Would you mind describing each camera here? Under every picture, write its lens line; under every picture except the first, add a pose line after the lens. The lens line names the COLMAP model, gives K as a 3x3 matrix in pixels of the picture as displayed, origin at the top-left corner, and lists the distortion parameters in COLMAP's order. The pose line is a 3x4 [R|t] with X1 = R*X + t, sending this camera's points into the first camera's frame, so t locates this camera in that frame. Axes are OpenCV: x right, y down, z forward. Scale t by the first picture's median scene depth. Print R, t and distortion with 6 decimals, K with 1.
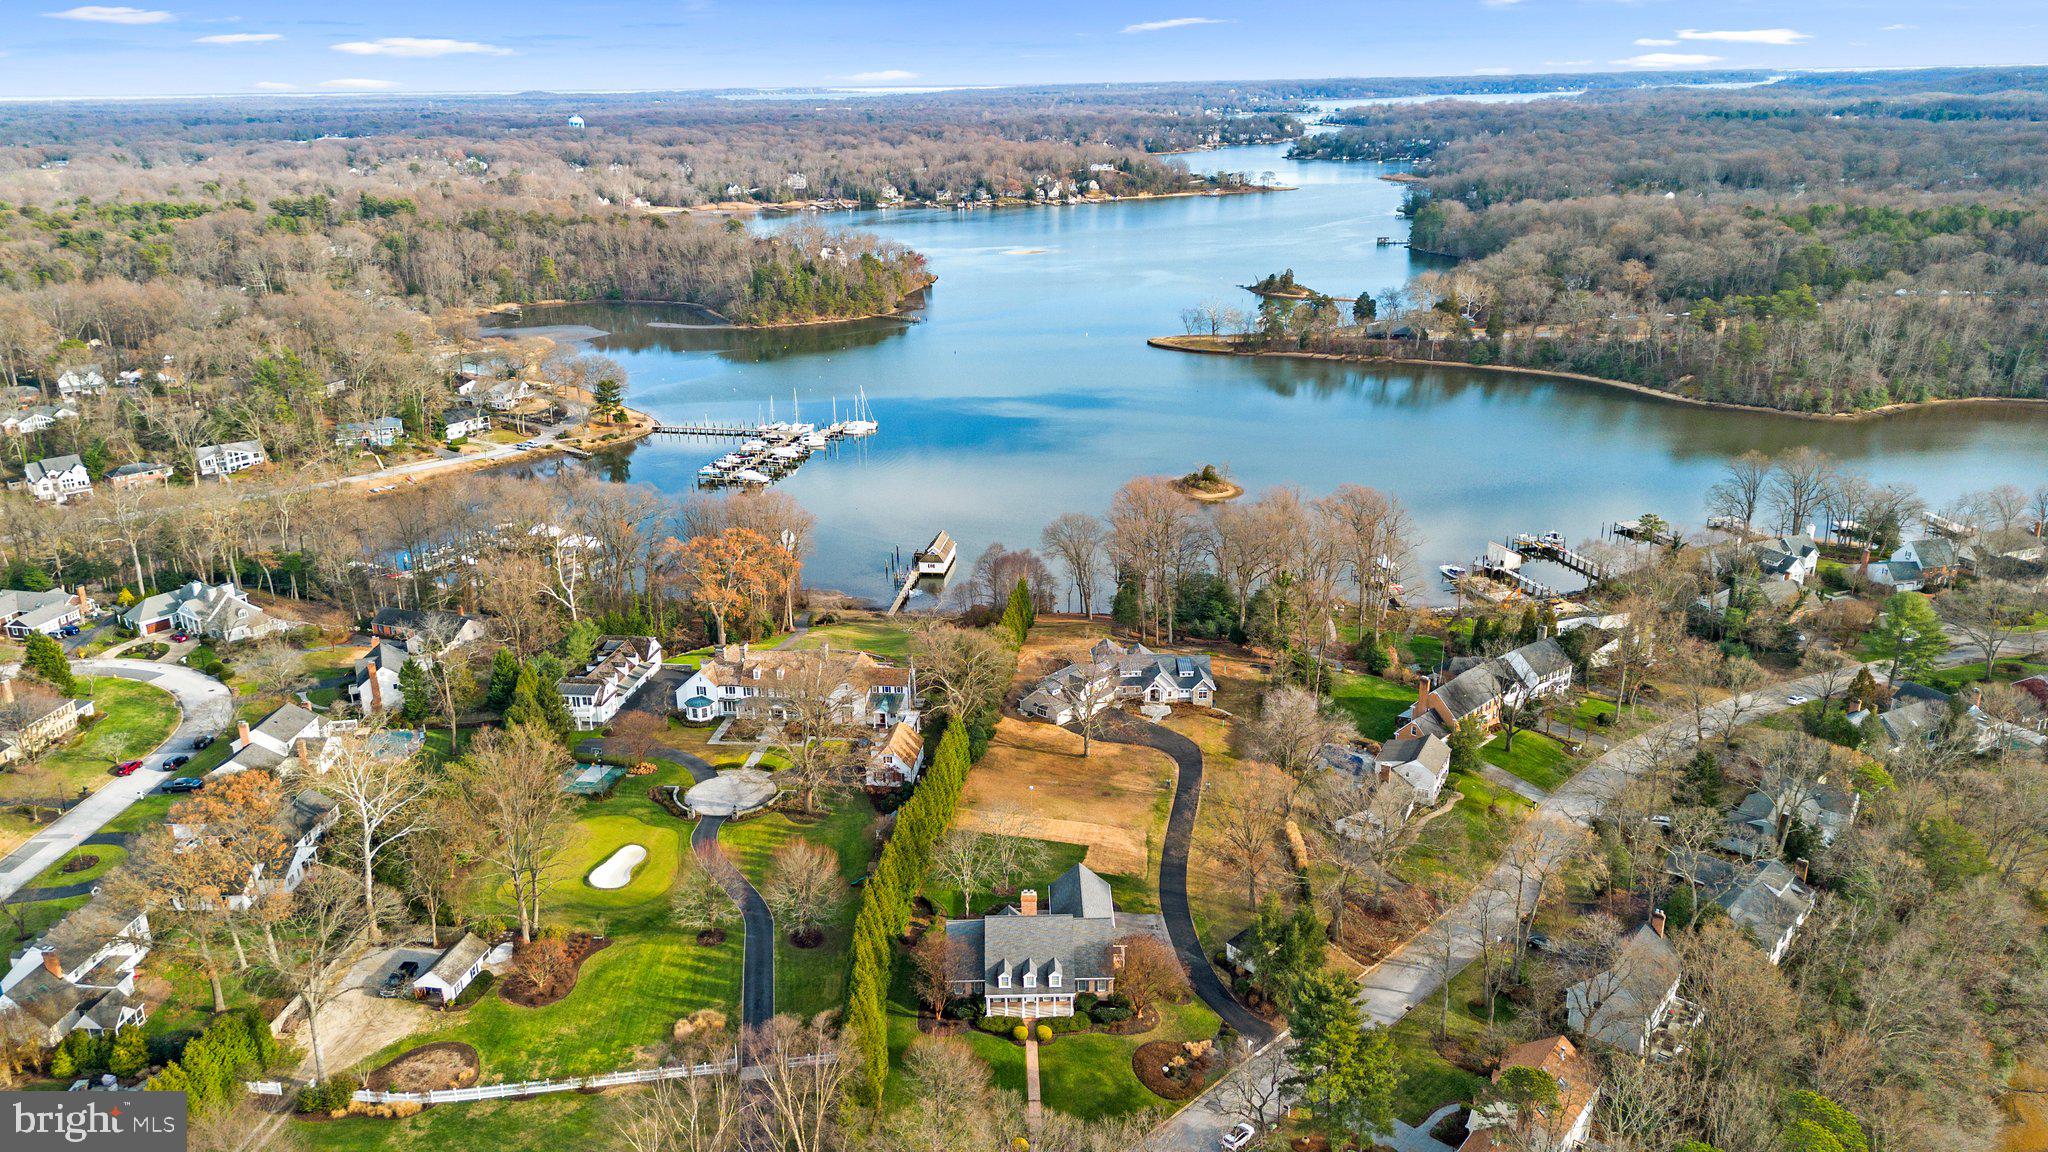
lens RADIAL K [[1432.2, 0, 1031.0], [0, 1432.2, 570.3], [0, 0, 1]] dist [0.071087, -0.072751]
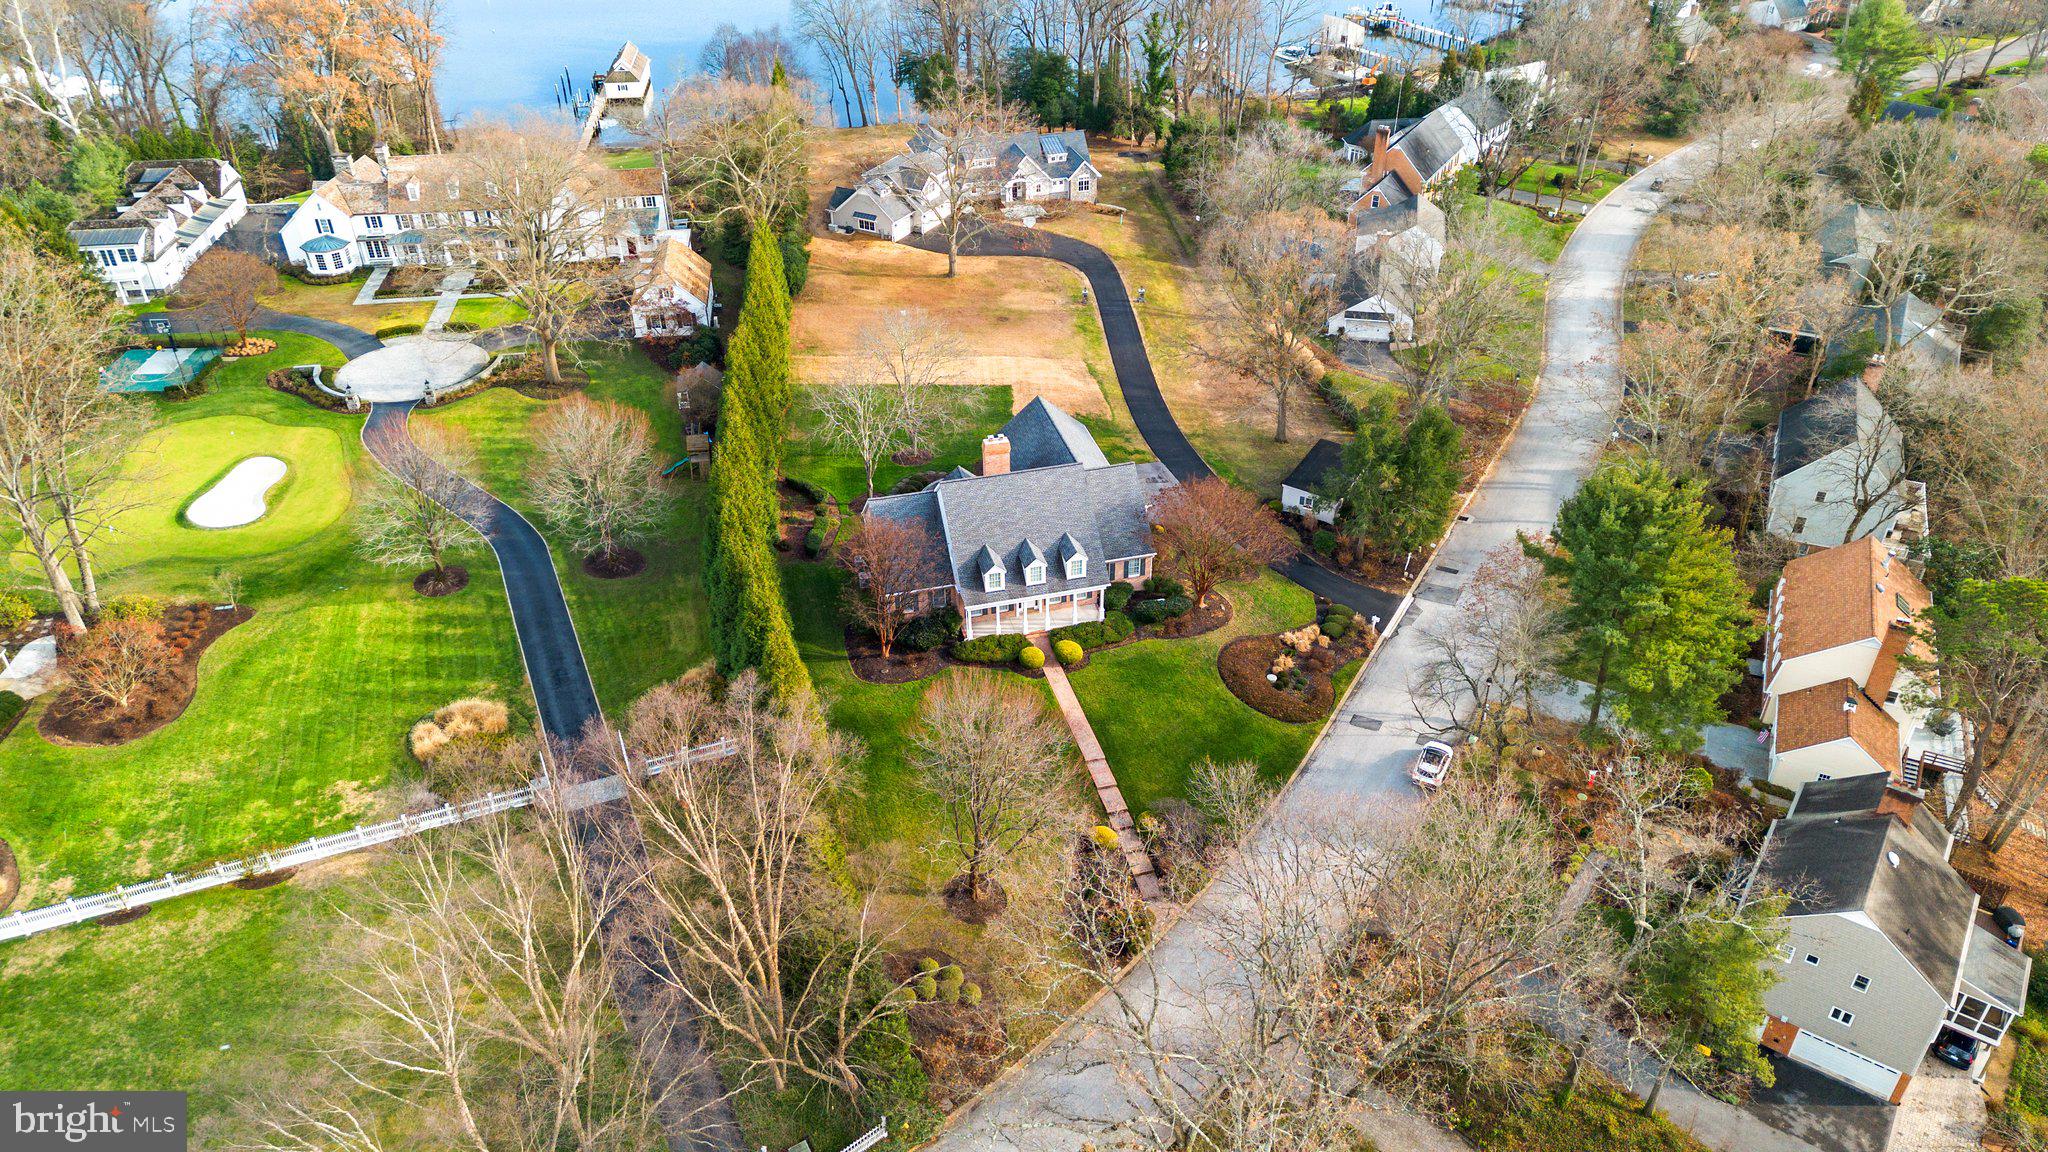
lens RADIAL K [[1422.1, 0, 1032.4], [0, 1422.1, 587.9], [0, 0, 1]] dist [0.078724, -0.085881]
pose [[0.968760, -0.134935, 0.208079, -0.083191], [0.075736, 0.959912, 0.269877, 0.088518], [-0.236153, -0.245686, 0.940143, 0.298939]]
